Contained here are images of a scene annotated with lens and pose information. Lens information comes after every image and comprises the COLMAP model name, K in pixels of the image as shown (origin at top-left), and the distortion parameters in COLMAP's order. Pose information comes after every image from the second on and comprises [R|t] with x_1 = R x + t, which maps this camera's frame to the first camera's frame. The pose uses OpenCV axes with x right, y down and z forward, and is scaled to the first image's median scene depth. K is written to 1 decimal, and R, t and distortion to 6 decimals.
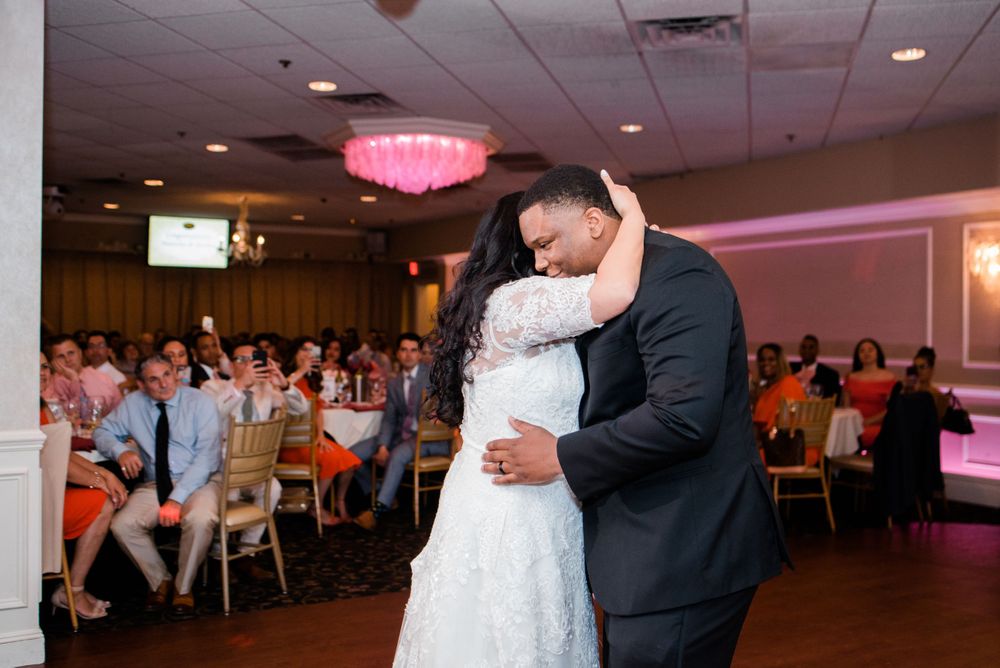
lens RADIAL K [[1027.1, 0, 500.0], [0, 1027.1, 334.0], [0, 0, 1]] dist [-0.114115, 0.134139]
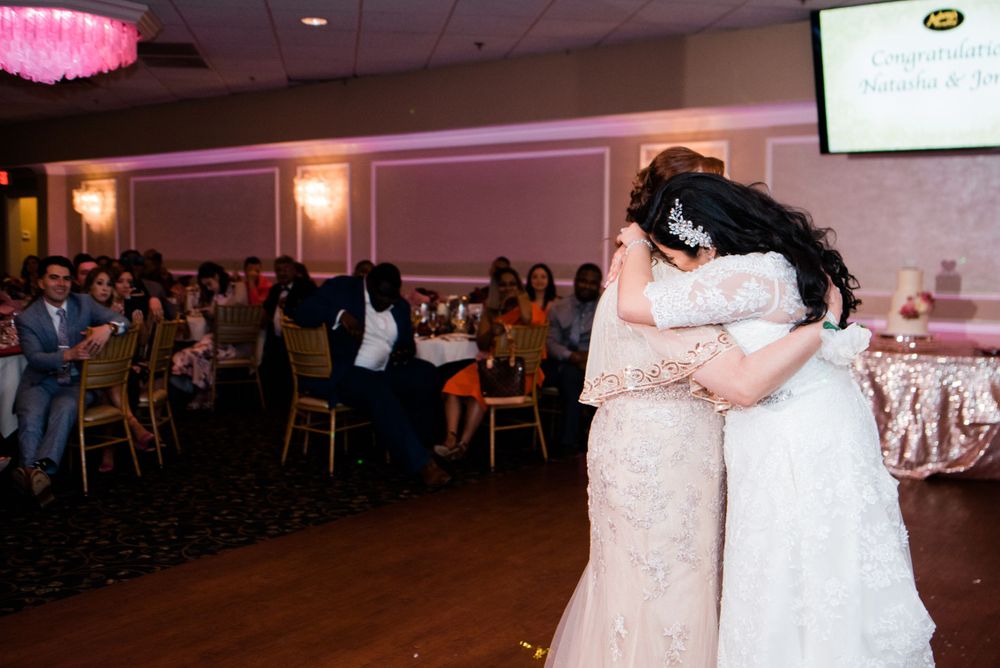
lens RADIAL K [[1027.1, 0, 500.0], [0, 1027.1, 334.0], [0, 0, 1]] dist [-0.114115, 0.134139]
pose [[0.912520, -0.034276, 0.407592, -0.091324], [0.000936, 0.996655, 0.081718, -0.004681], [-0.409030, -0.074188, 0.909500, 0.120686]]
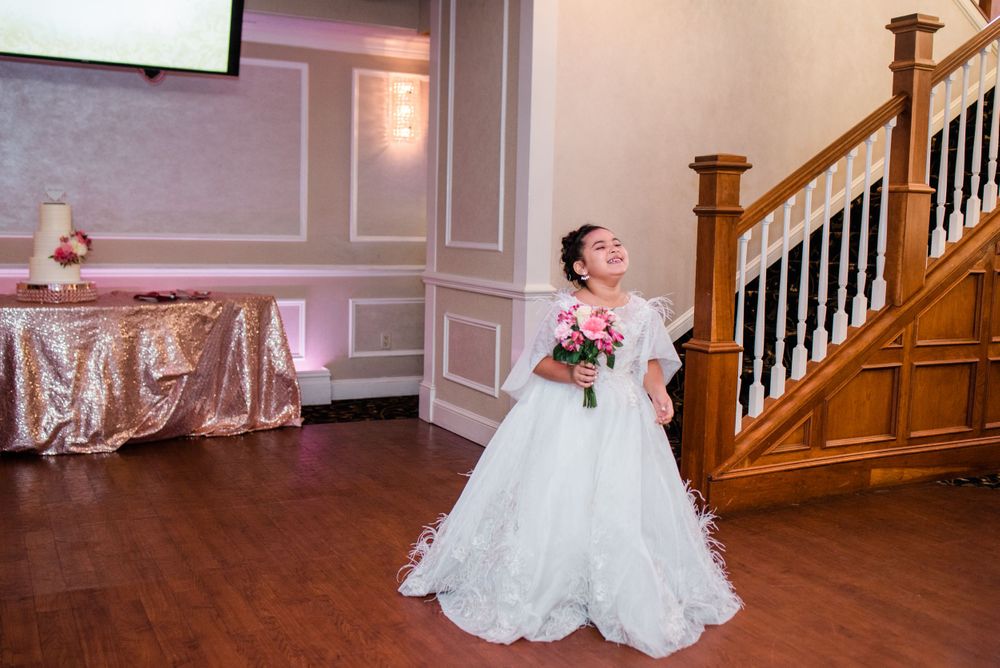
lens RADIAL K [[1006.7, 0, 501.6], [0, 1006.7, 322.8], [0, 0, 1]] dist [-0.051638, 0.098433]
pose [[0.040156, -0.110569, 0.993057, -0.112288], [-0.017429, 0.993630, 0.111338, 0.009574], [-0.999041, -0.021779, 0.037973, 0.412261]]
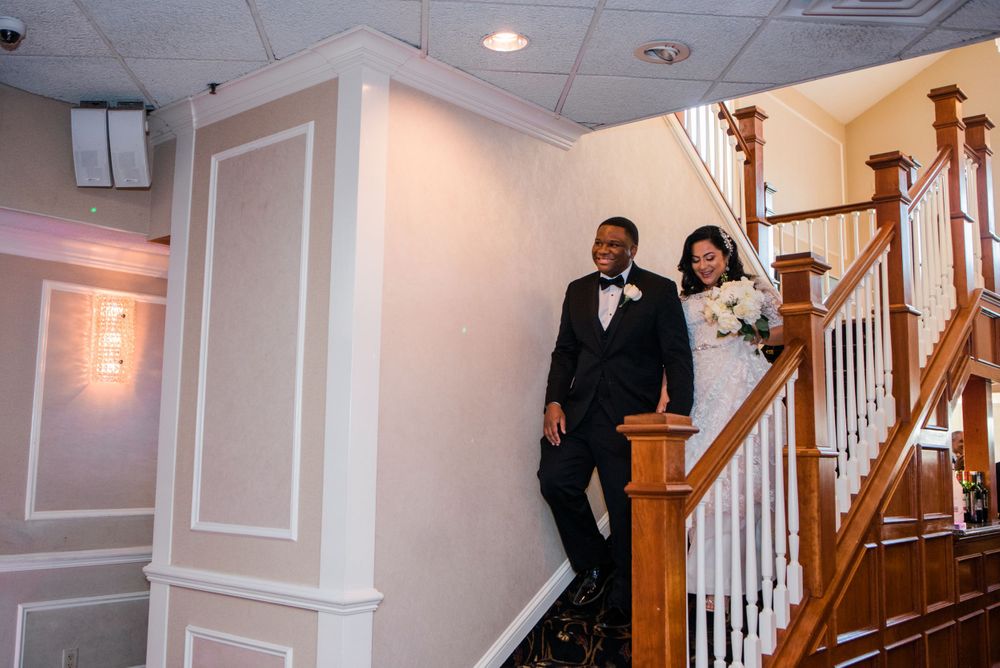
lens RADIAL K [[989.6, 0, 500.0], [0, 989.6, 334.0], [0, 0, 1]] dist [-0.018140, -0.006281]
pose [[-0.338178, 0.103300, 0.935395, 0.084612], [-0.012416, 0.993381, -0.114192, -0.008168], [-0.941000, -0.050231, -0.334657, 0.510703]]
